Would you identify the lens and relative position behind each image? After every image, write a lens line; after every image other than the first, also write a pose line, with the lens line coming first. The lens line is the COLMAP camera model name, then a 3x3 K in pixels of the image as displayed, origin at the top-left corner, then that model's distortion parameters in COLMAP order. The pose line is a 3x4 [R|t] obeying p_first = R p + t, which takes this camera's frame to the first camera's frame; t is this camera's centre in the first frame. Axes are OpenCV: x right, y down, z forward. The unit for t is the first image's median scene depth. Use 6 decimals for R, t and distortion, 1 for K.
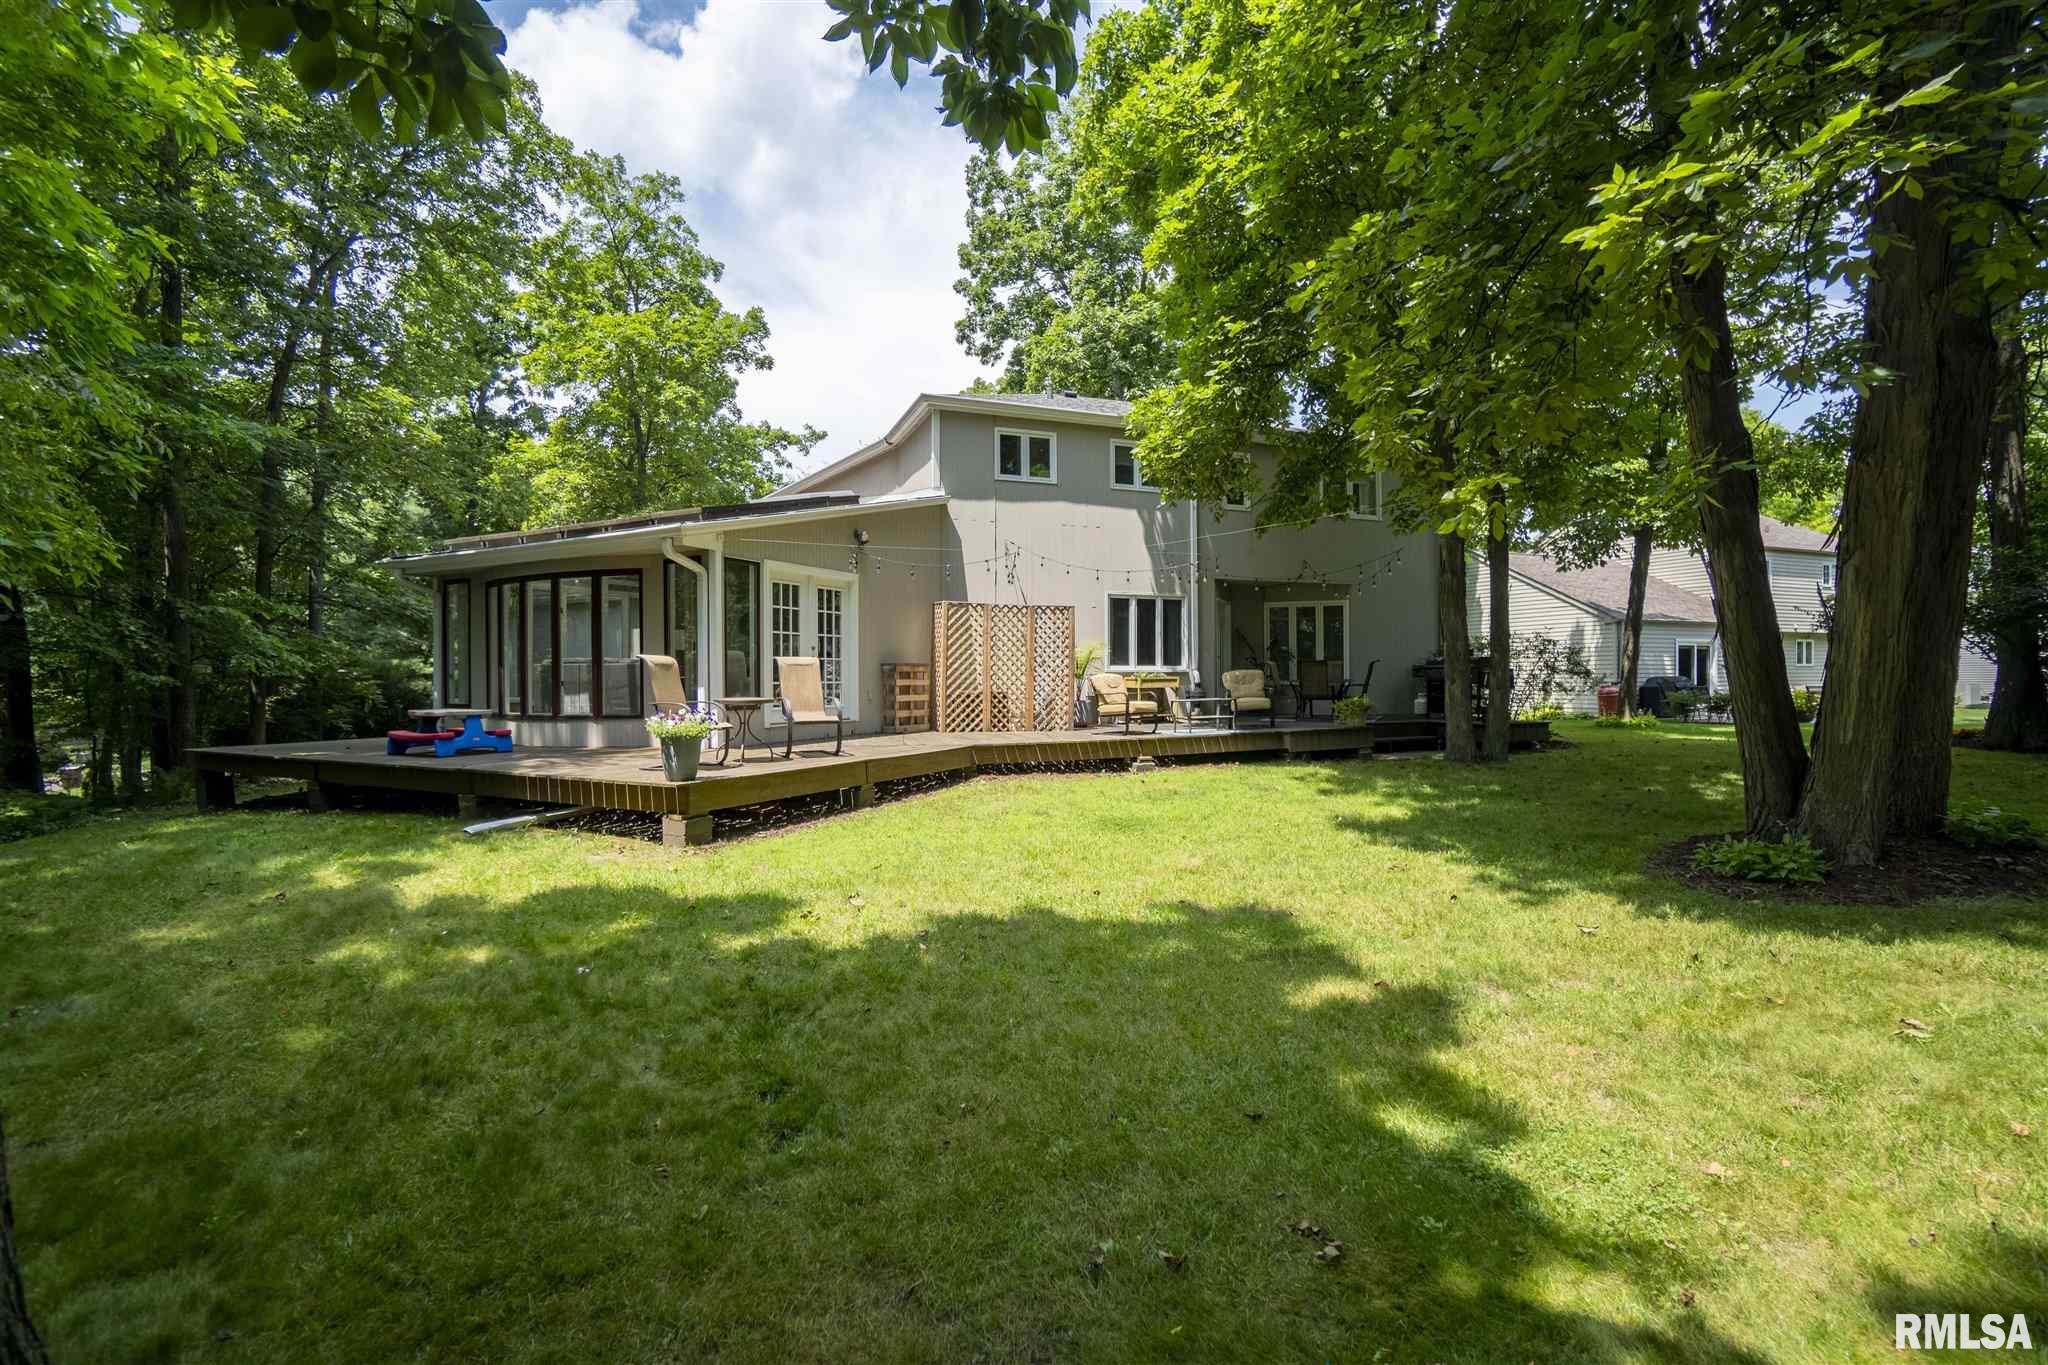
lens RADIAL K [[904.4, 0, 1035.4], [0, 904.4, 685.2], [0, 0, 1]] dist [-0.010948, -0.000002]
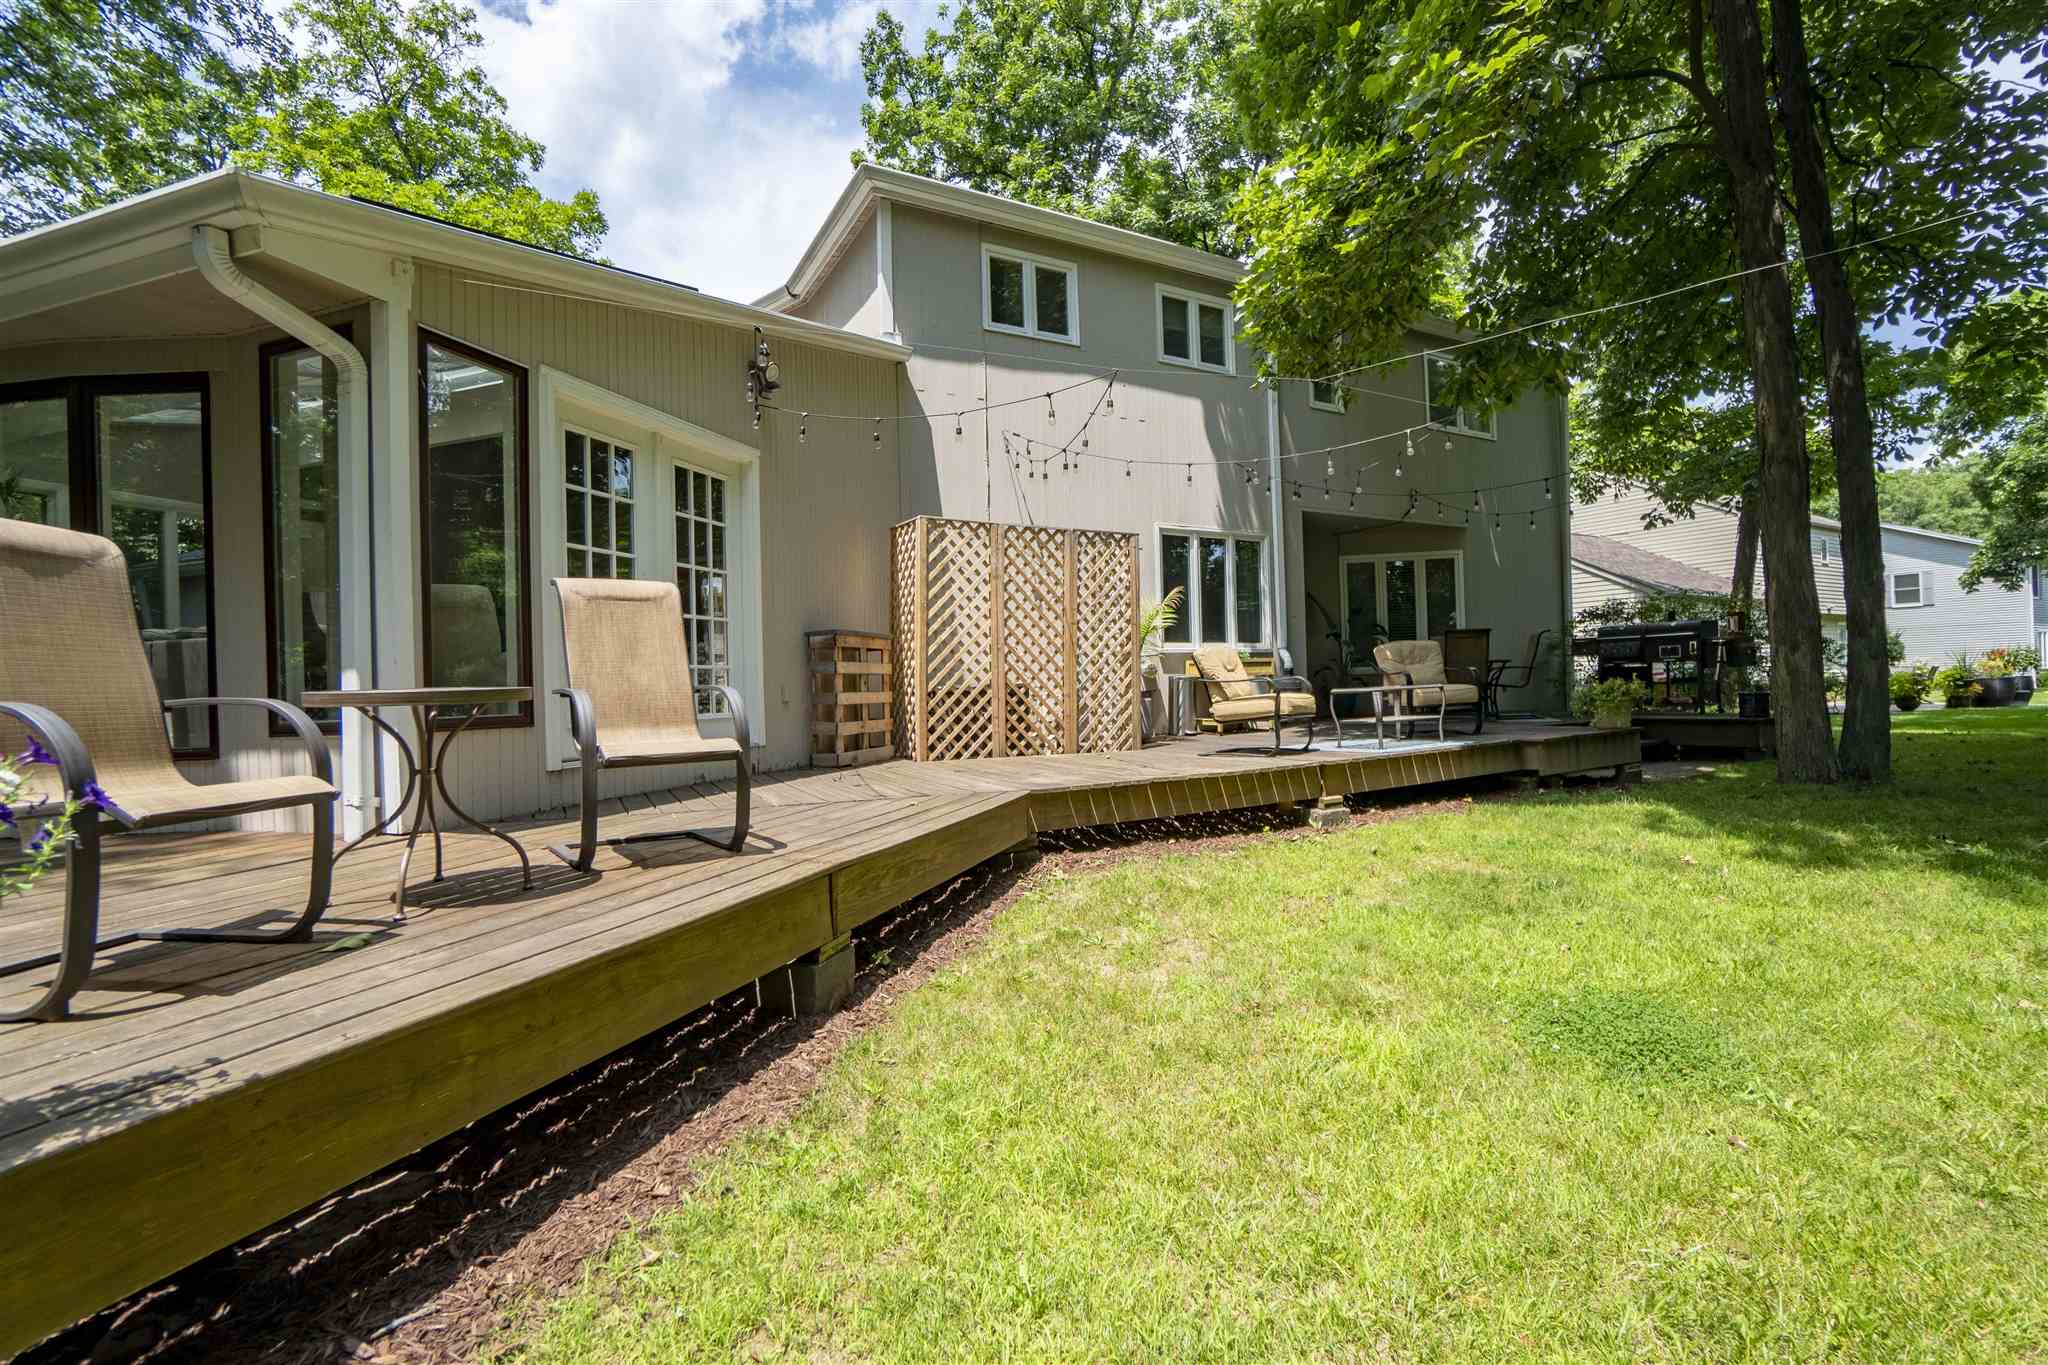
lens RADIAL K [[891.9, 0, 1024.0], [0, 891.9, 682.5], [0, 0, 1]] dist [-0.019229, -0.000119]
pose [[0.990722, -0.019878, 0.134443, -0.107171], [0.021943, 0.999663, -0.013893, 0.013582], [-0.134121, 0.016714, 0.990824, 0.445029]]
